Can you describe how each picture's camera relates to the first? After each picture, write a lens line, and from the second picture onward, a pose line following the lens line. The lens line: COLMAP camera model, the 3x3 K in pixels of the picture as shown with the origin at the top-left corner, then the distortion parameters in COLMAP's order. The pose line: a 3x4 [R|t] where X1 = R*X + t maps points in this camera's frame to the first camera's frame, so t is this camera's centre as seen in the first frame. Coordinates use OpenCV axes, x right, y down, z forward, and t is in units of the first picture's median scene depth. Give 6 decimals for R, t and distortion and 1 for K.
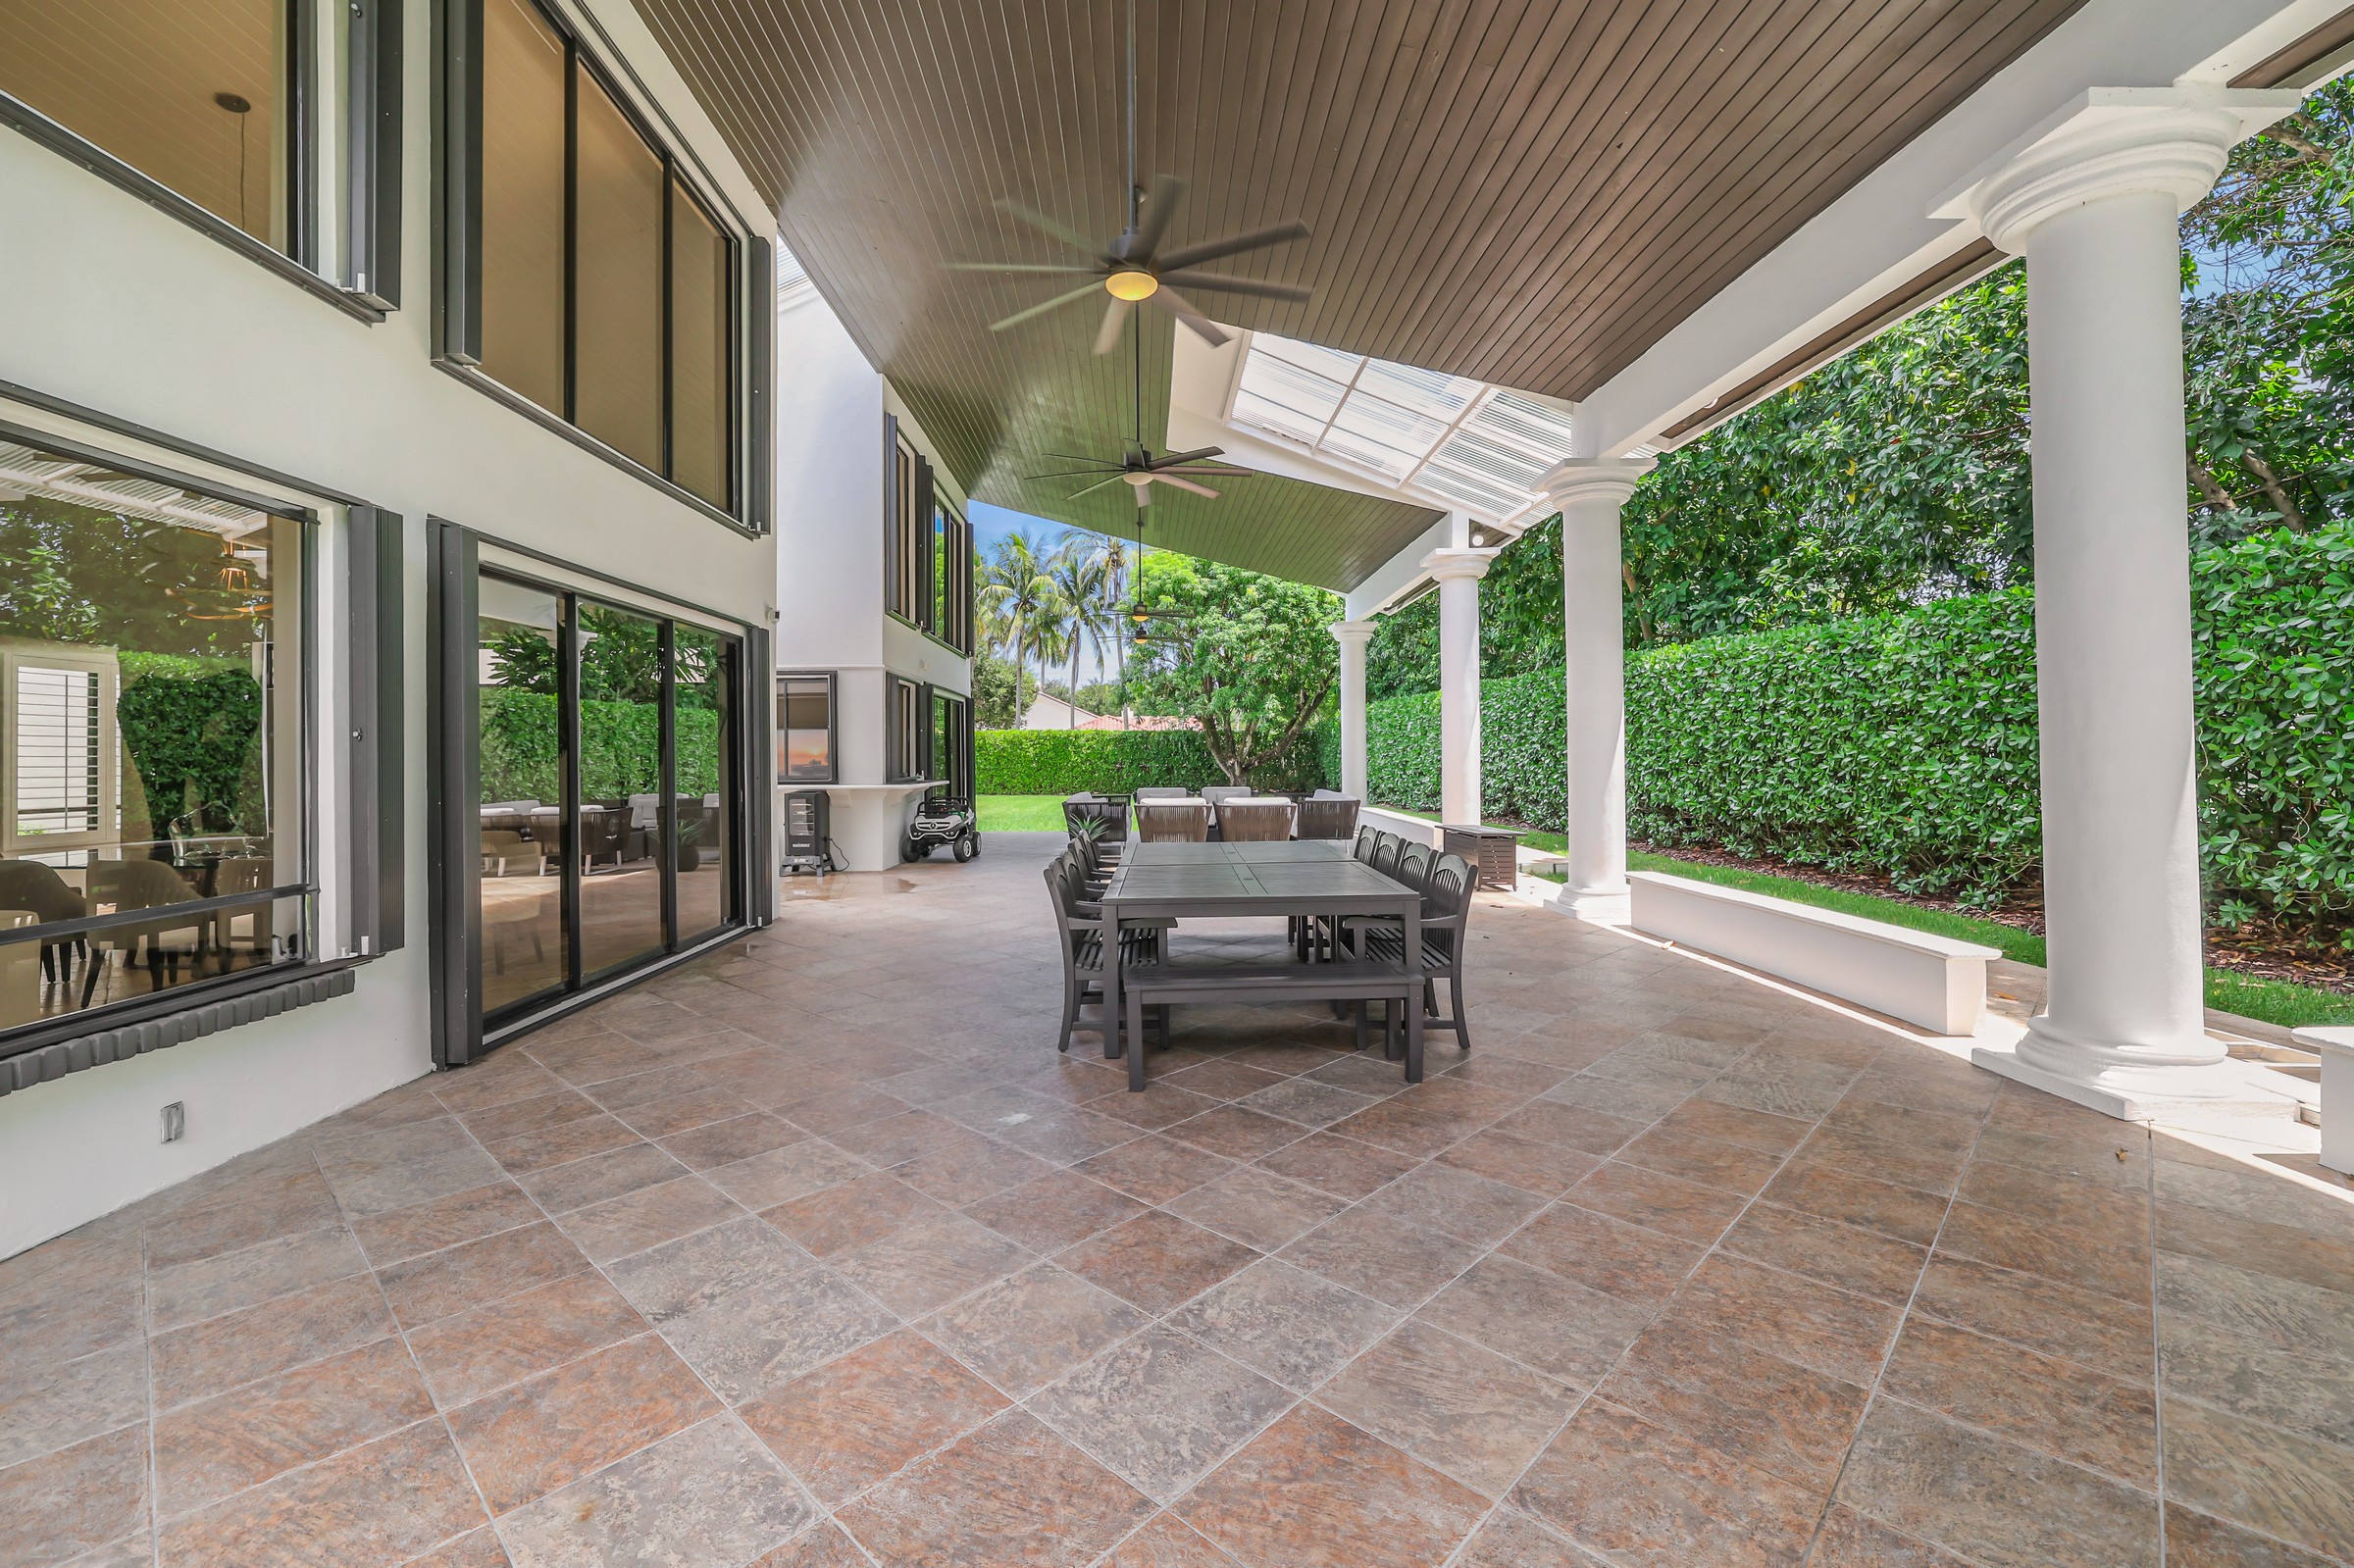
lens RADIAL K [[1004.9, 0, 1178.0], [0, 1004.9, 766.6], [0, 0, 1]] dist [-0.001018, 0.000598]
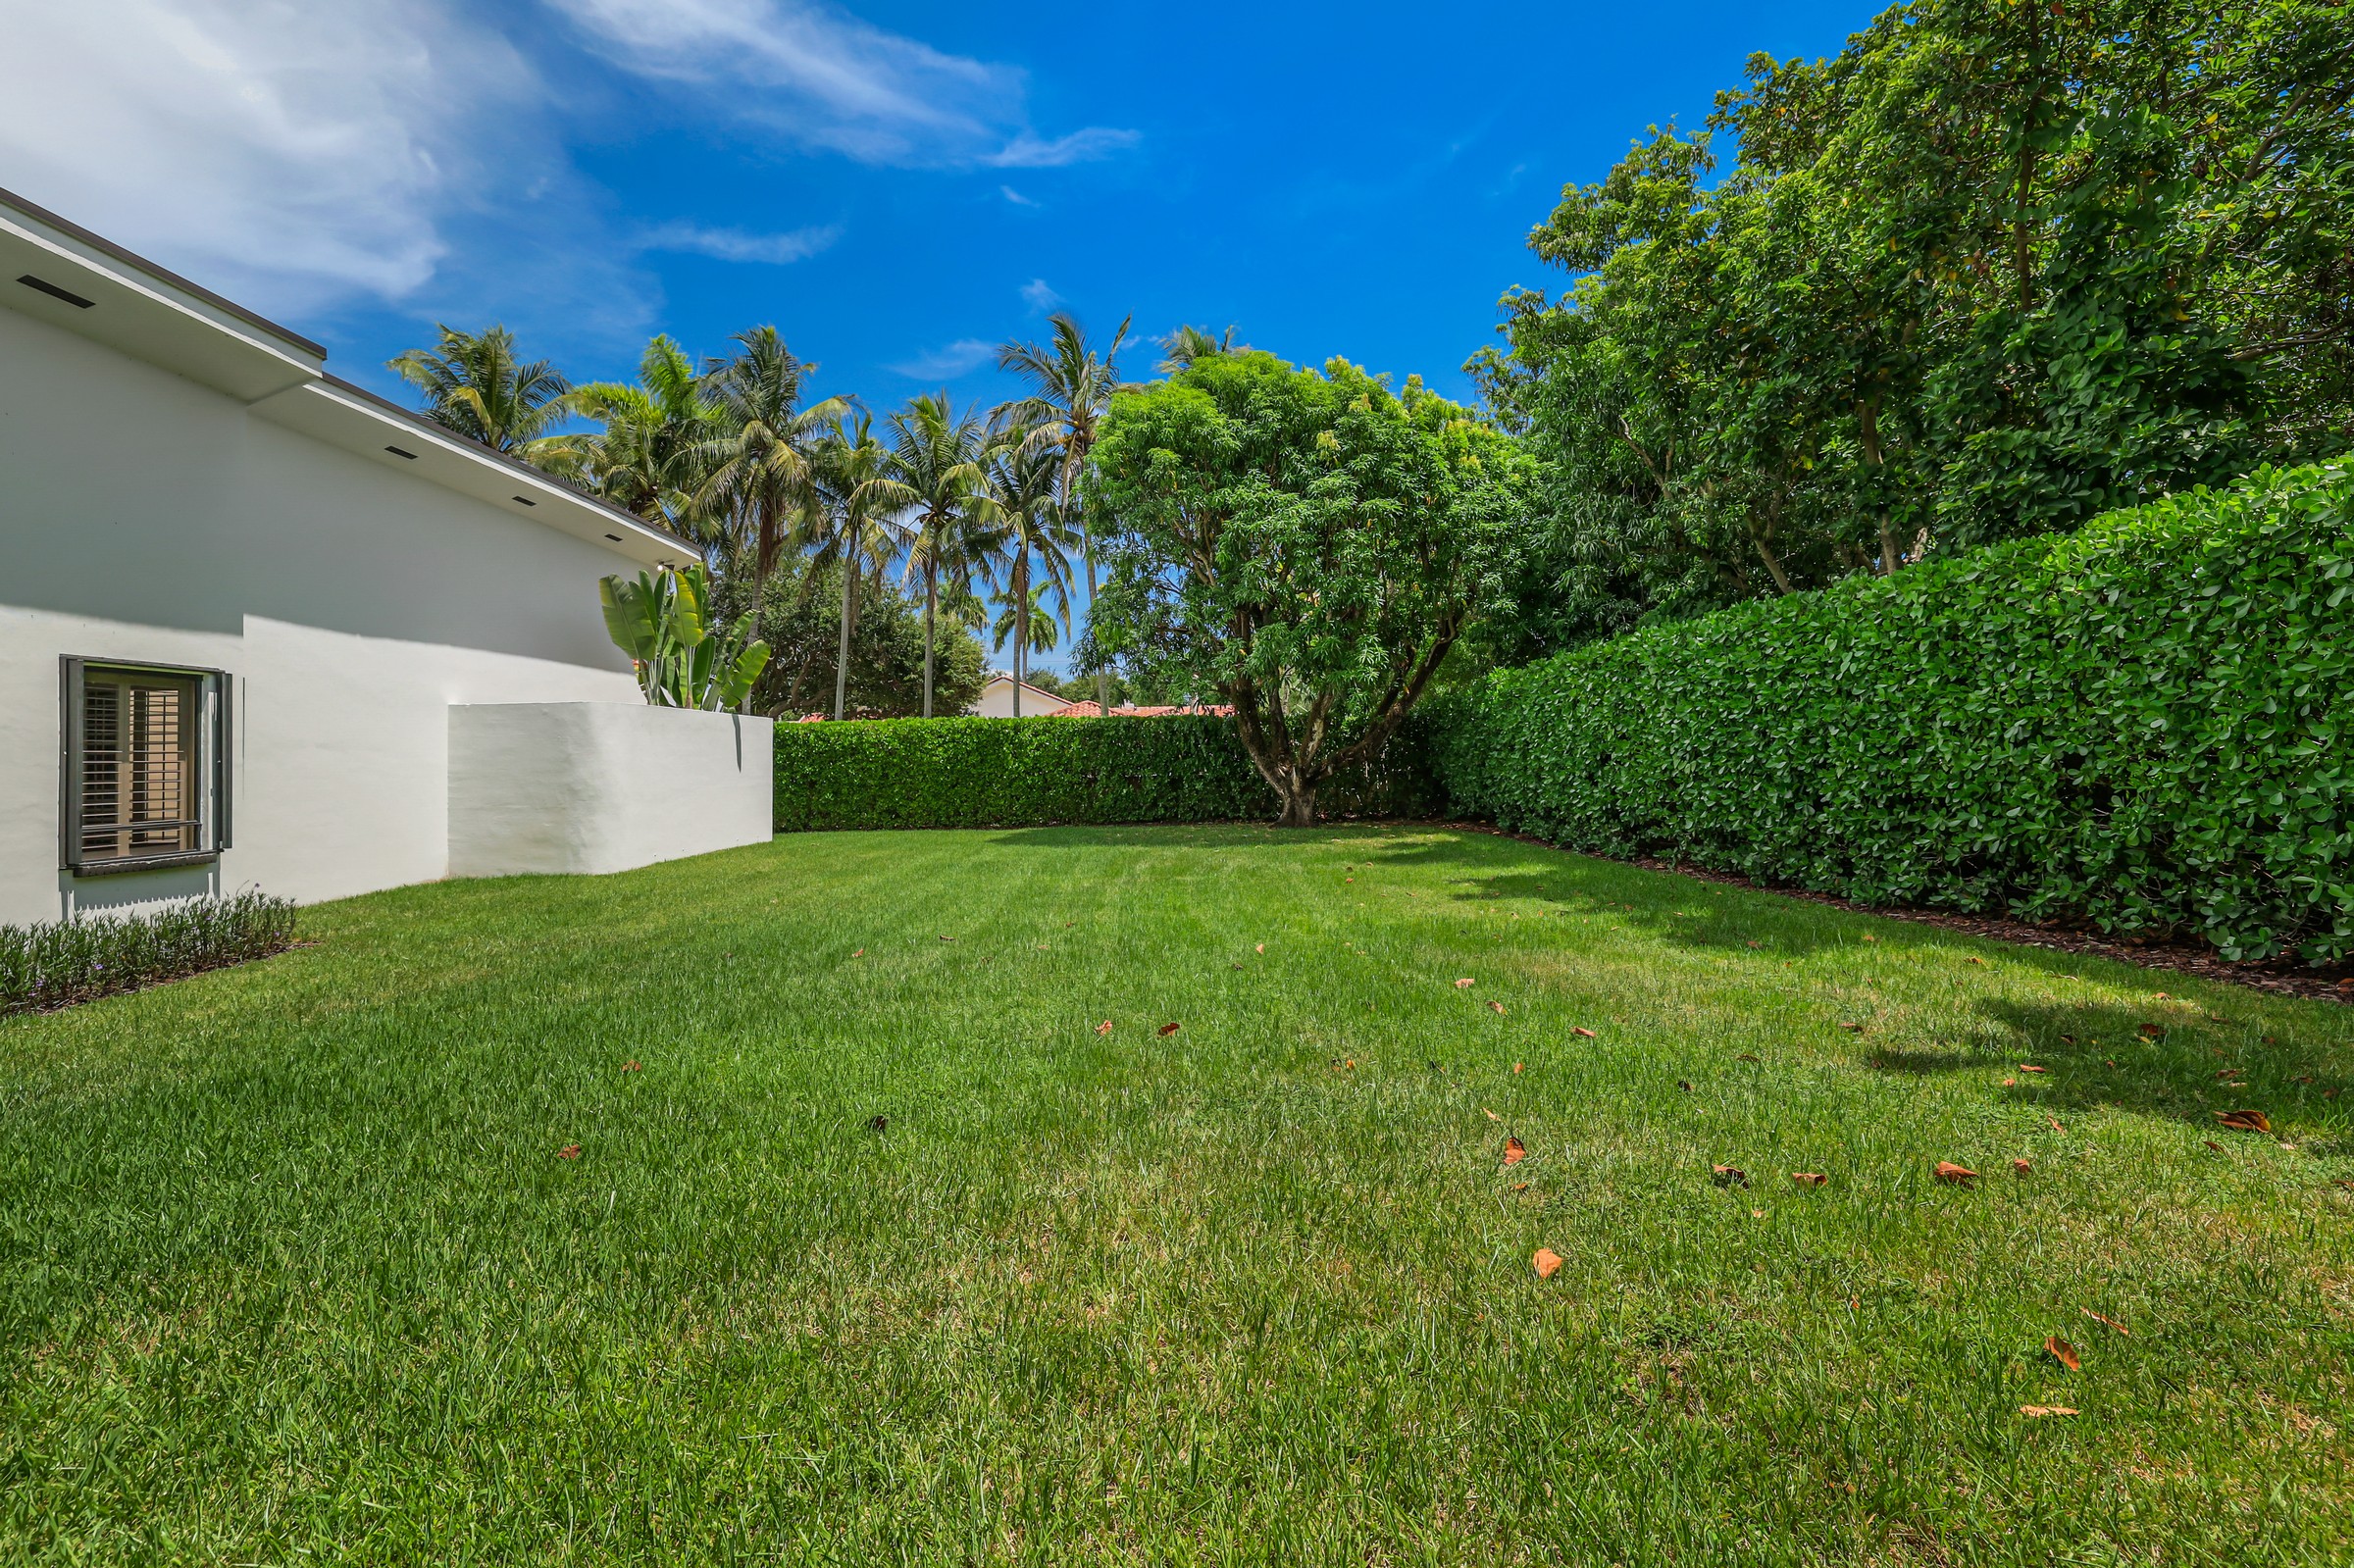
lens RADIAL K [[1004.9, 0, 1179.1], [0, 1004.9, 768.7], [0, 0, 1]] dist [-0.001018, 0.000598]
pose [[0.999826, -0.012111, -0.014222, 0.002007], [0.012071, 0.999923, -0.002903, -0.003473], [0.014257, 0.002731, 0.999895, 0.437910]]
